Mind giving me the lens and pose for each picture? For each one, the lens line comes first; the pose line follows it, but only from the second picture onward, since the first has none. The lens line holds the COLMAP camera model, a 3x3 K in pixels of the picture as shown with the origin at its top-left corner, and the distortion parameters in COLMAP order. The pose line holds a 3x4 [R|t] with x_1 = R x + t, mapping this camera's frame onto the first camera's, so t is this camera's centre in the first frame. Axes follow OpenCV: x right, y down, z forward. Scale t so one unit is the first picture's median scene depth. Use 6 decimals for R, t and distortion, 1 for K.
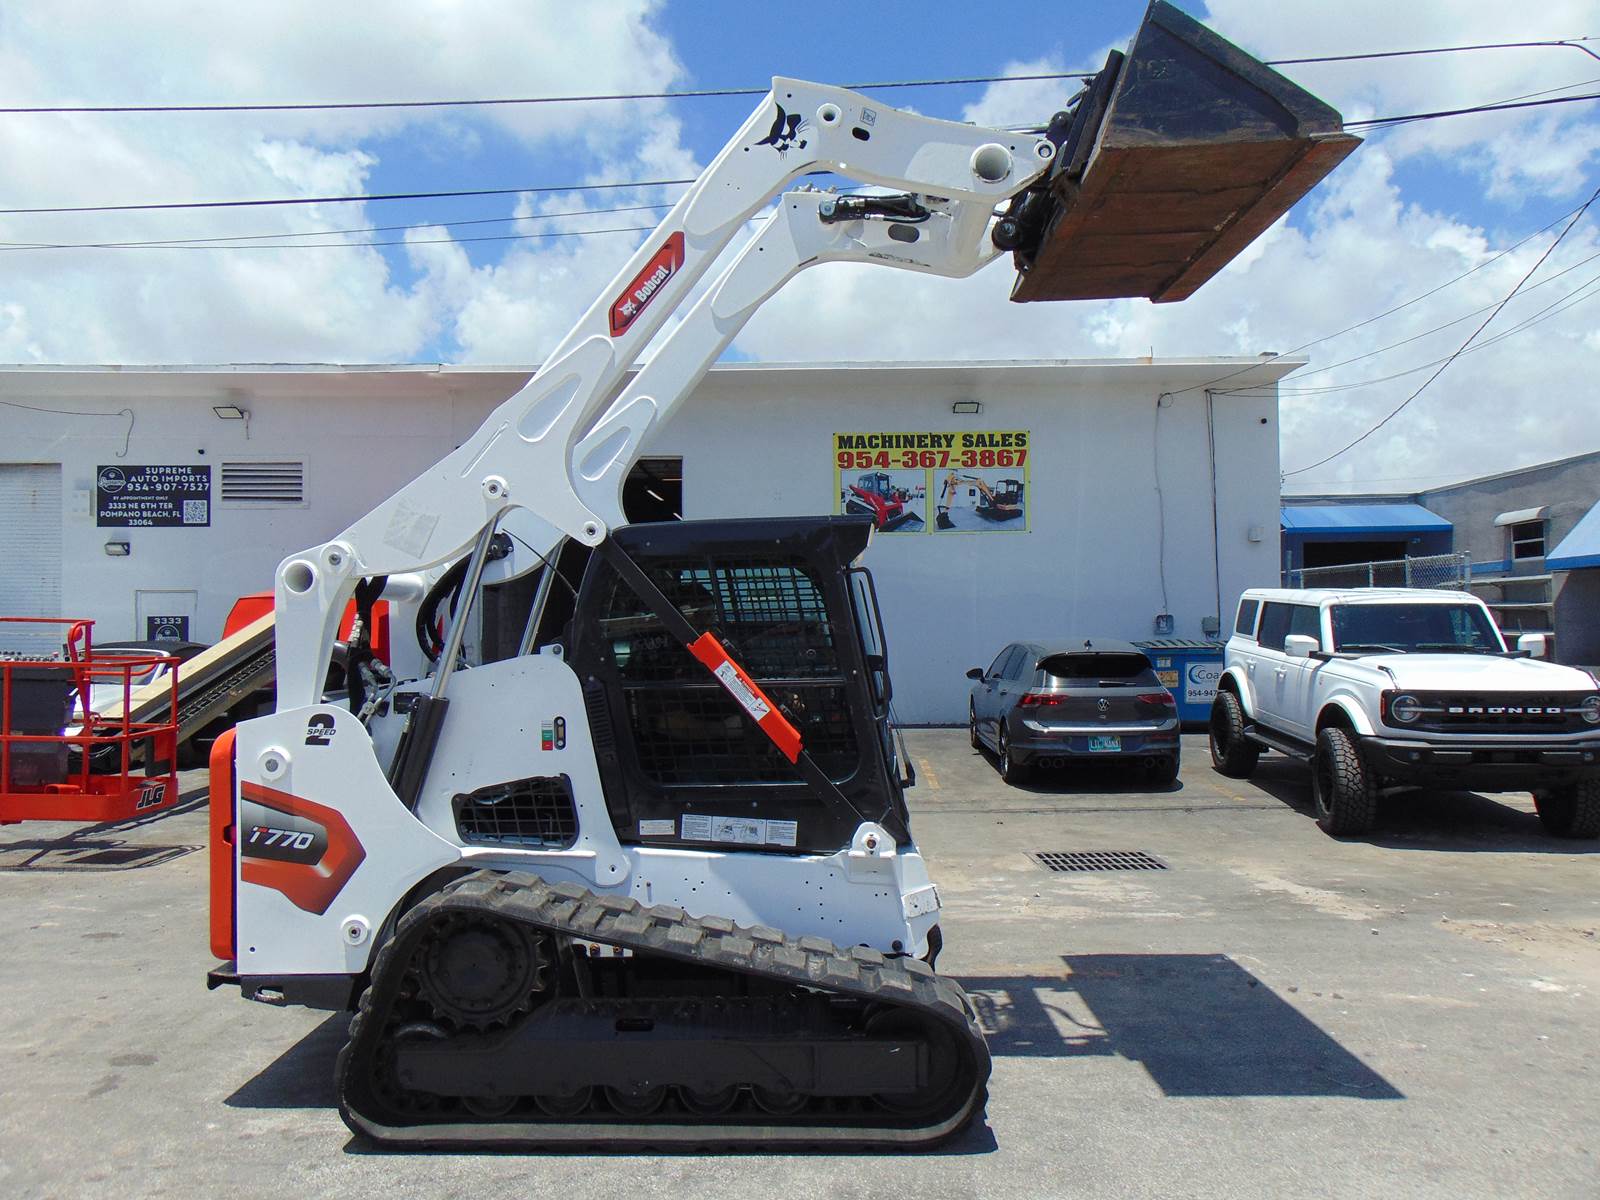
lens RADIAL K [[1192.0, 0, 799.8], [0, 1192.0, 597.7], [0, 0, 1]] dist [-0.016824, 0.050774]
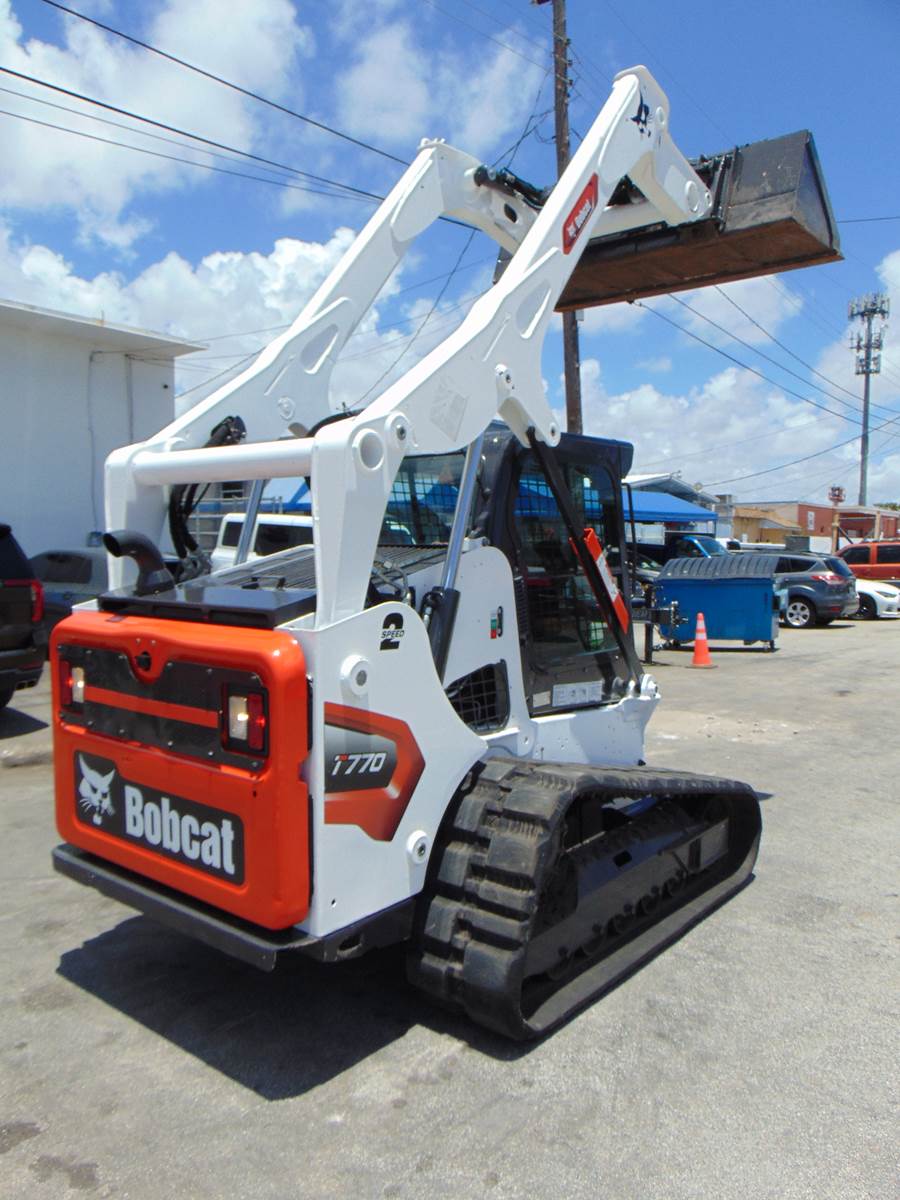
lens RADIAL K [[894.0, 0, 440.6], [0, 894.0, 607.1], [0, 0, 1]] dist [-0.016824, 0.050774]
pose [[0.620202, -0.038399, 0.783501, -0.392920], [-0.034549, 0.996495, 0.076186, 0.018975], [-0.783681, -0.074319, 0.616702, 0.254495]]
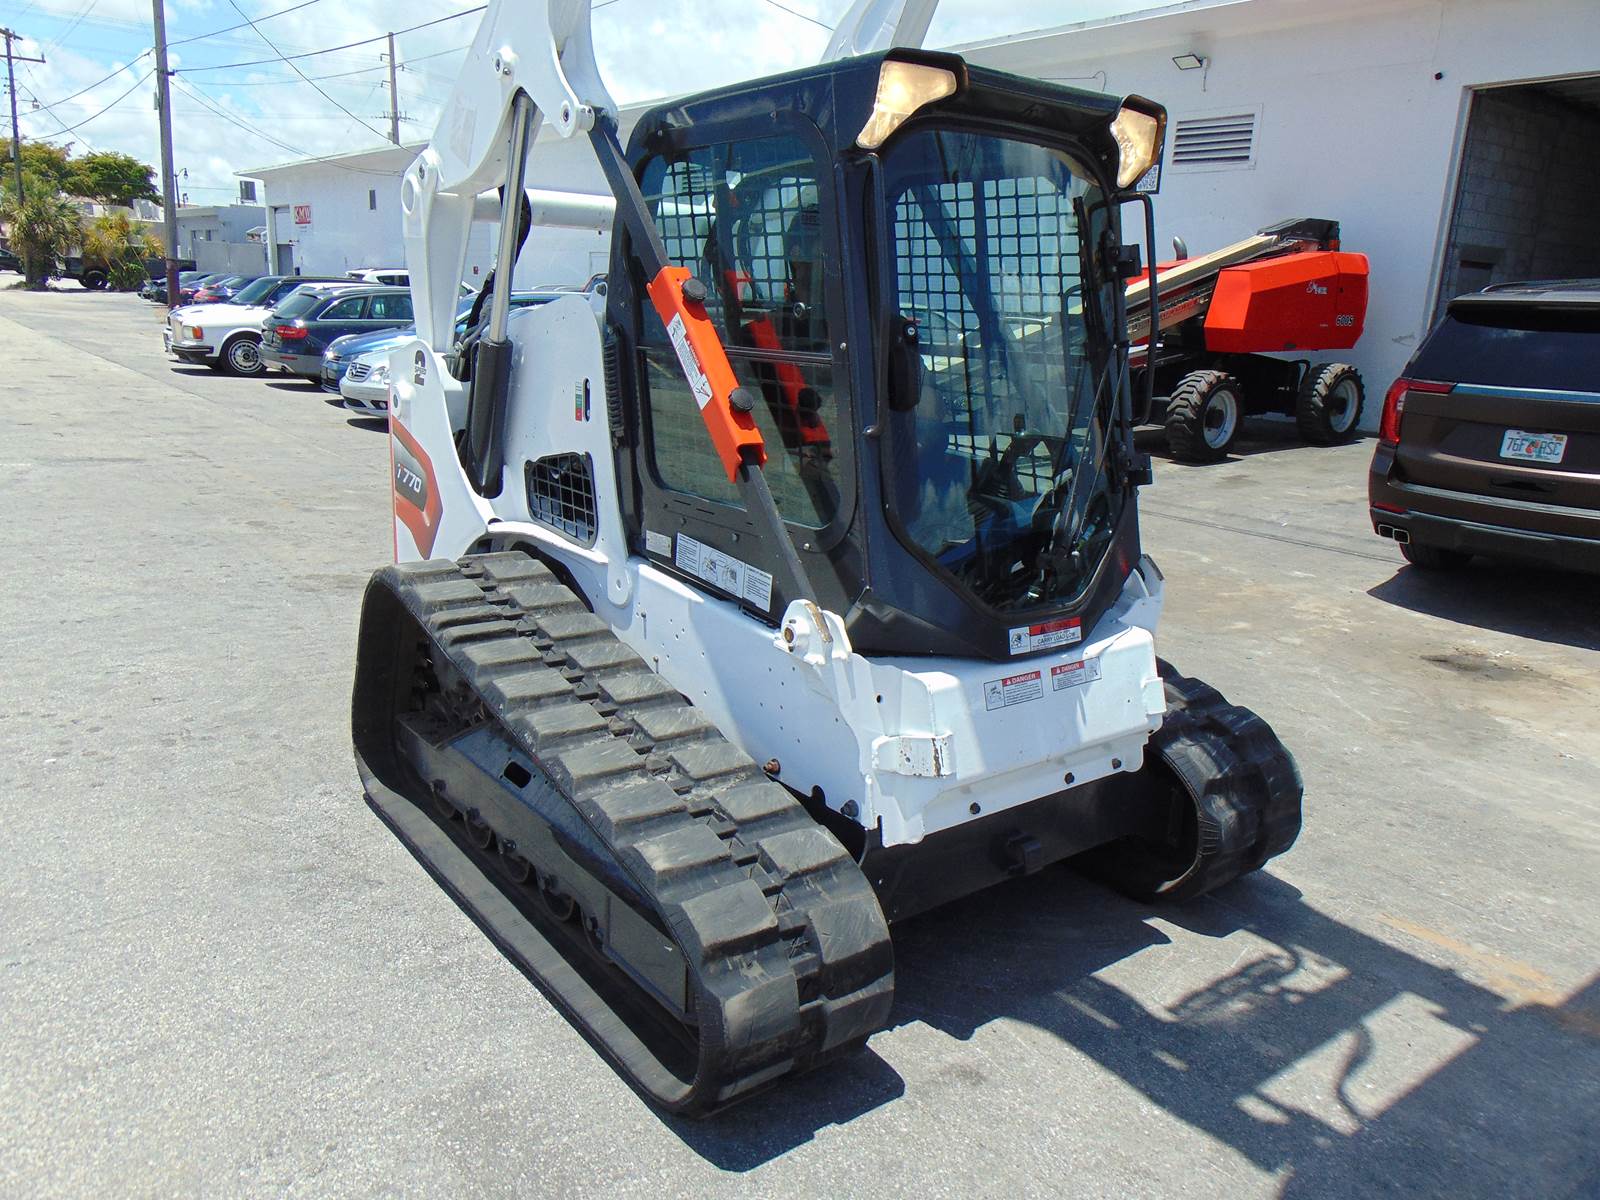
lens RADIAL K [[1192.0, 0, 811.9], [0, 1192.0, 598.3], [0, 0, 1]] dist [-0.016824, 0.050774]
pose [[0.630159, 0.227084, -0.742518, 0.226233], [-0.030430, 0.962766, 0.268618, 0.012003], [0.775870, -0.146677, 0.613606, 0.285634]]
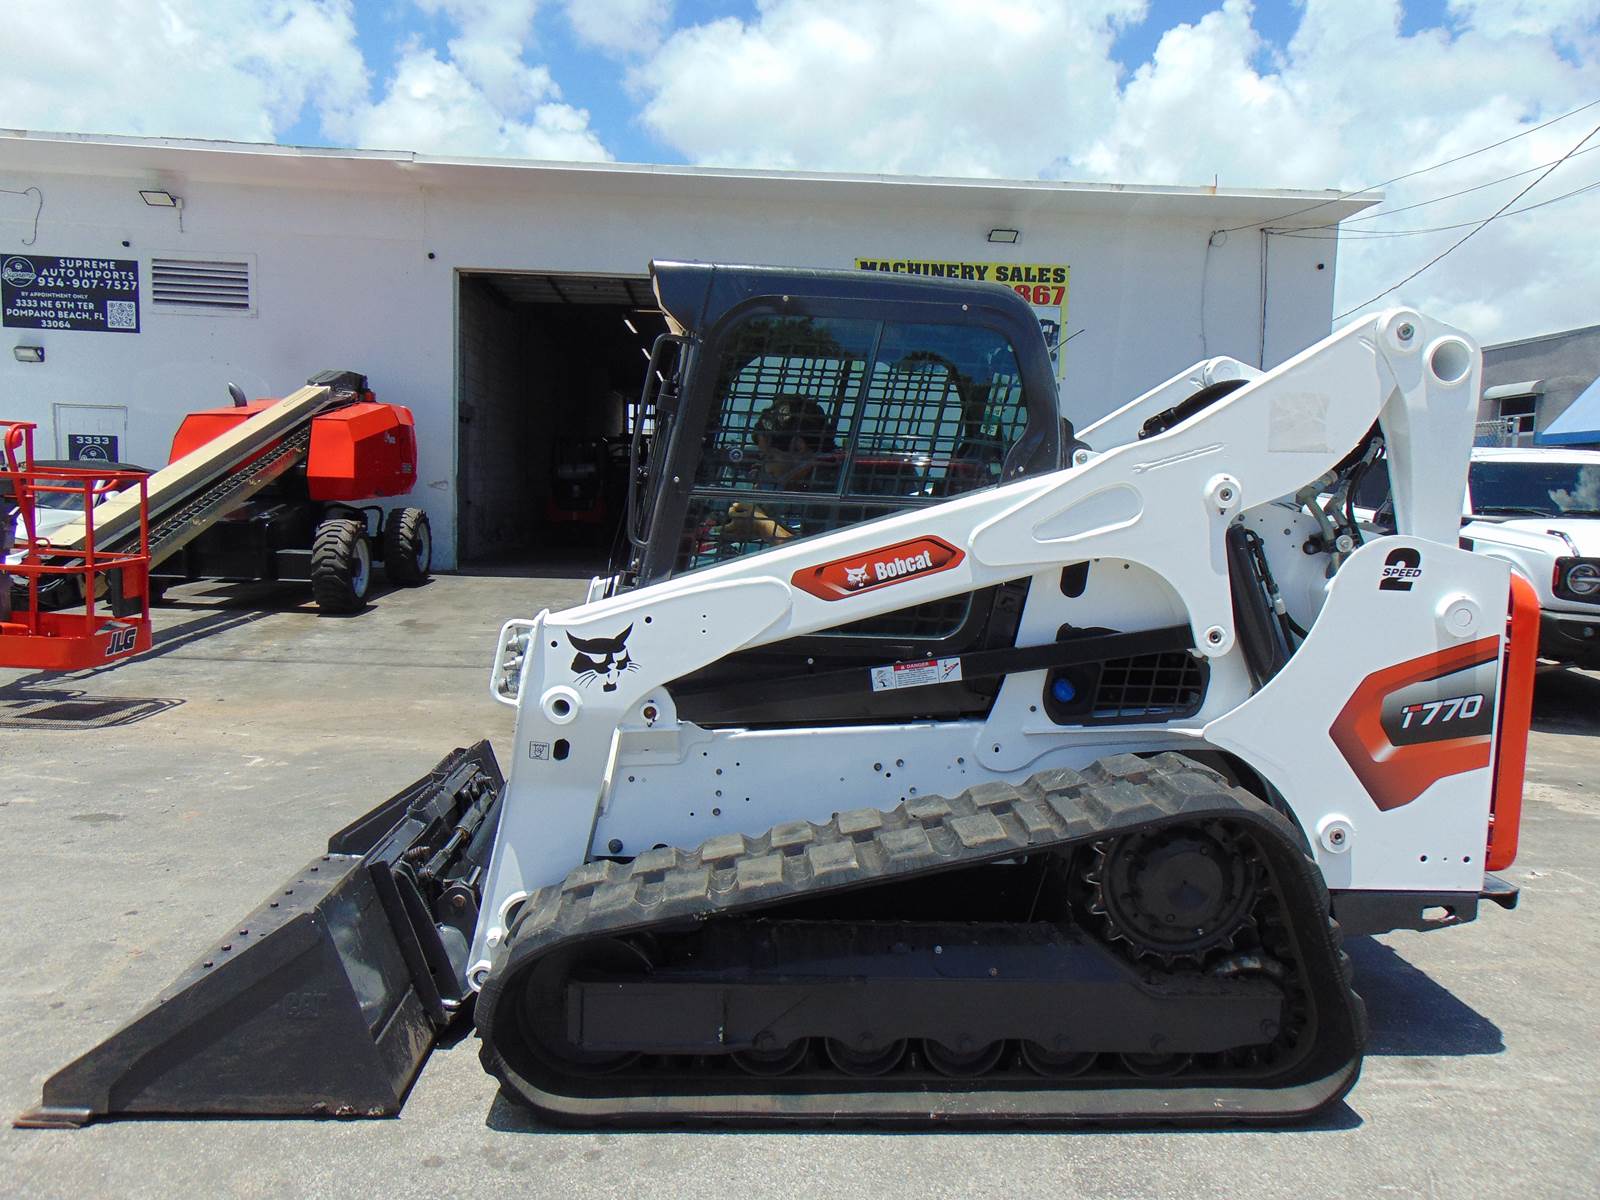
lens RADIAL K [[1192.0, 0, 802.2], [0, 1192.0, 597.2], [0, 0, 1]] dist [-0.016824, 0.050774]
pose [[0.997101, 0.027950, 0.070776, -0.132170], [-0.036185, 0.992368, 0.117884, 0.022735], [-0.066941, -0.120103, 0.990502, 0.153969]]
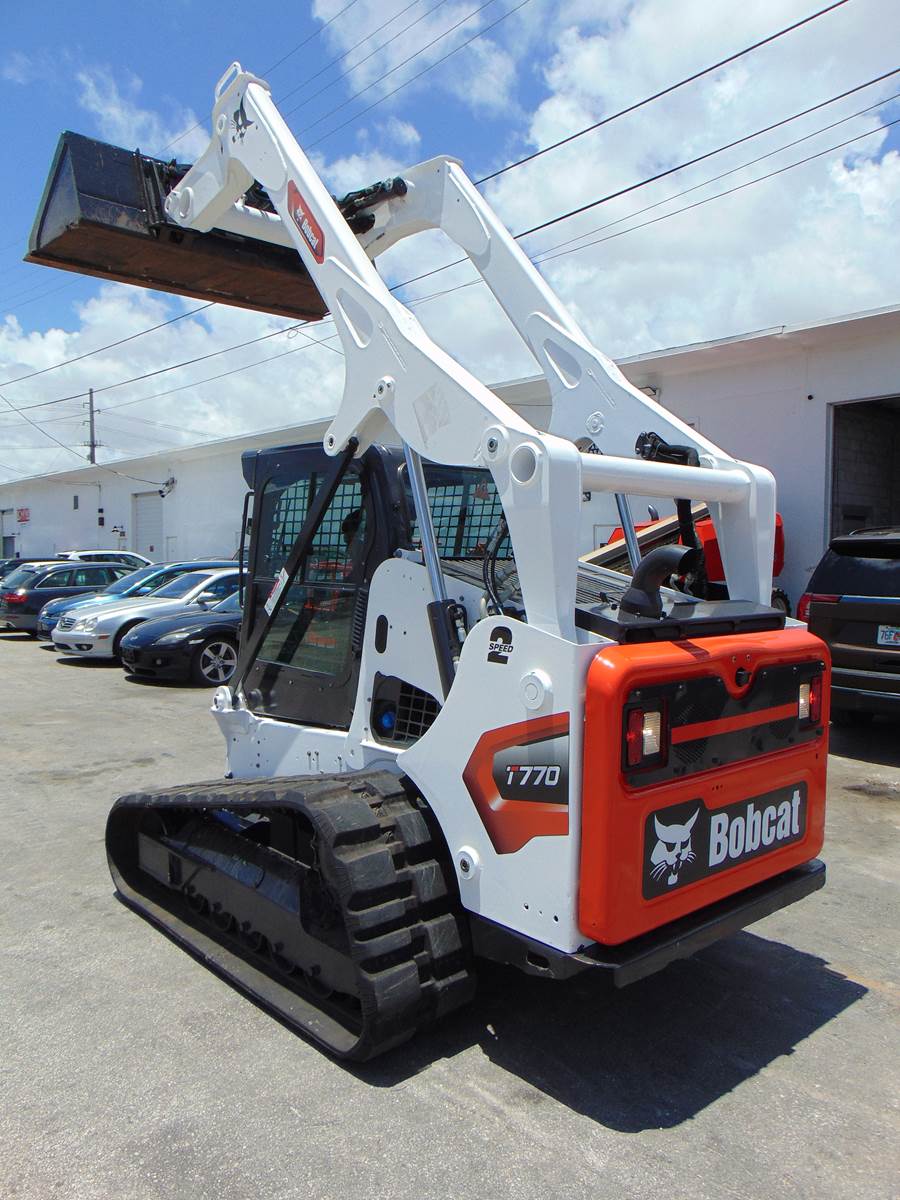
lens RADIAL K [[894.0, 0, 448.8], [0, 894.0, 602.2], [0, 0, 1]] dist [-0.016824, 0.050774]
pose [[0.673237, 0.048813, -0.737814, 0.253796], [0.009048, 0.997200, 0.074230, 0.012847], [0.739371, -0.056650, 0.670910, 0.265494]]
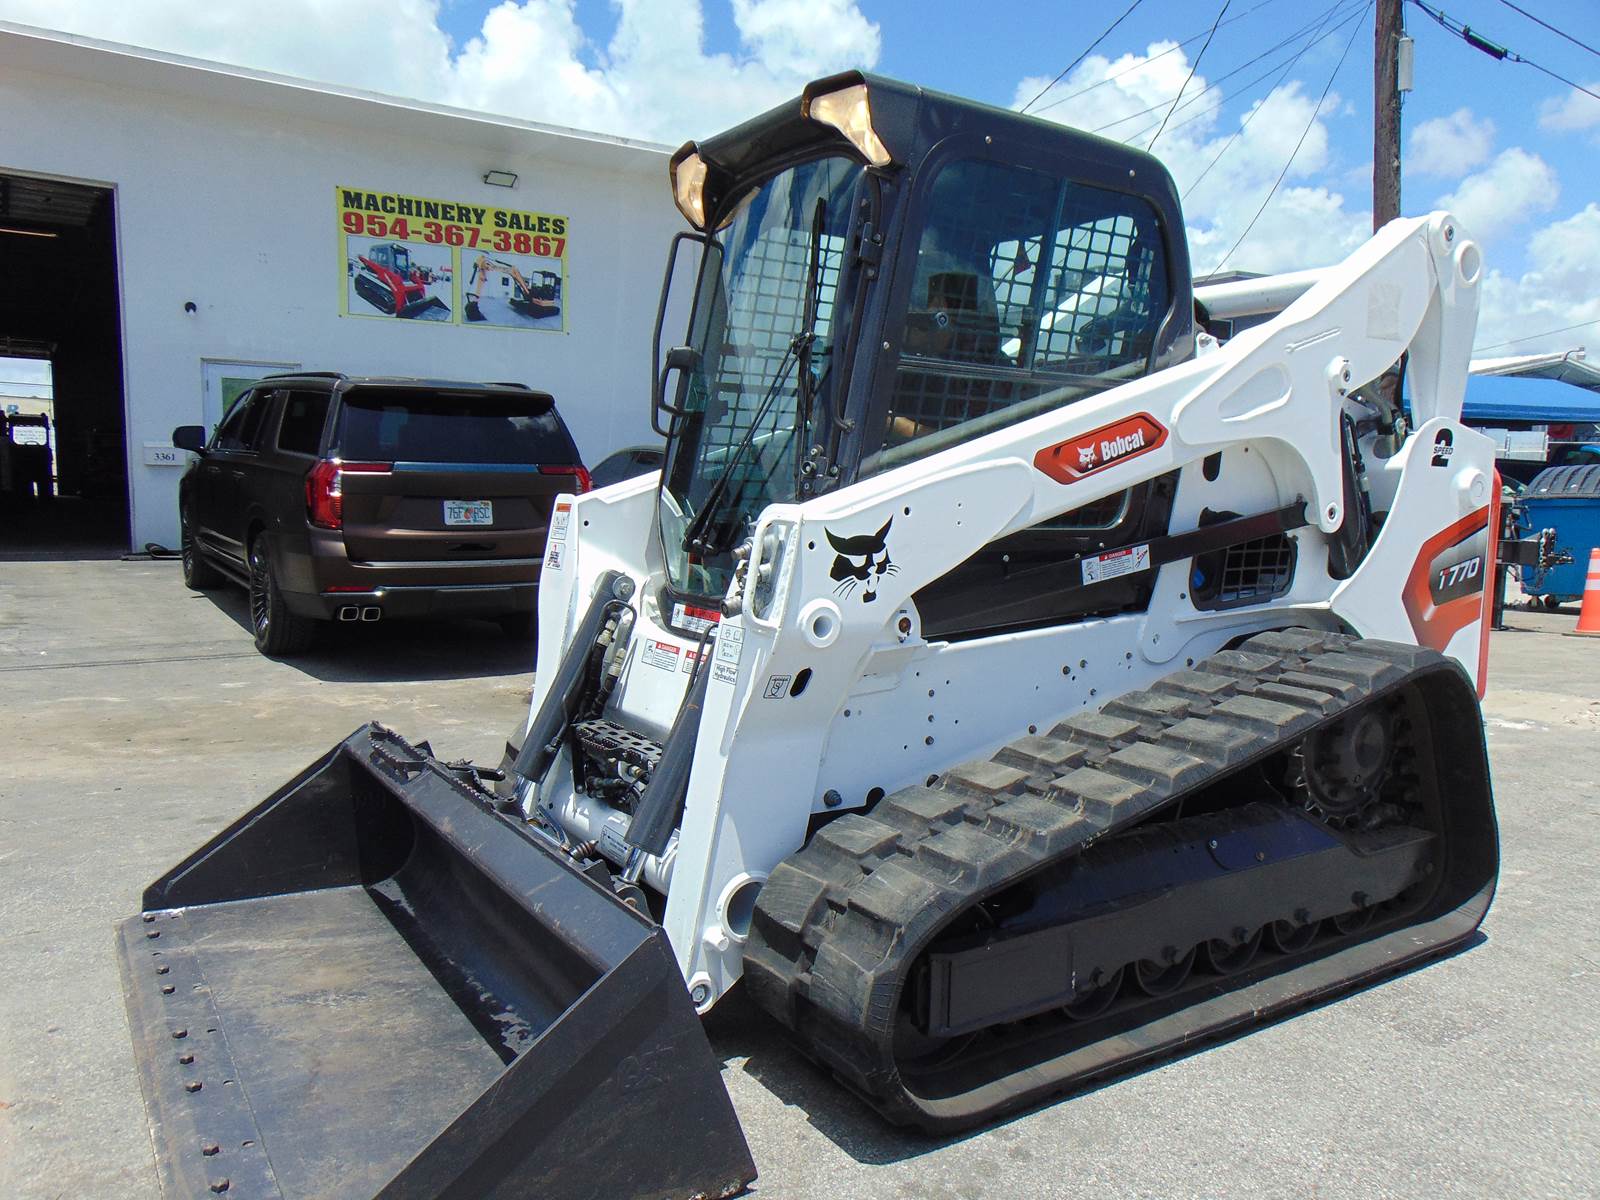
lens RADIAL K [[1192.0, 0, 798.7], [0, 1192.0, 603.5], [0, 0, 1]] dist [-0.016824, 0.050774]
pose [[0.833148, -0.040133, 0.551592, -0.316552], [-0.034147, 0.991728, 0.123734, 0.056783], [-0.551995, -0.121924, 0.824886, 0.268175]]
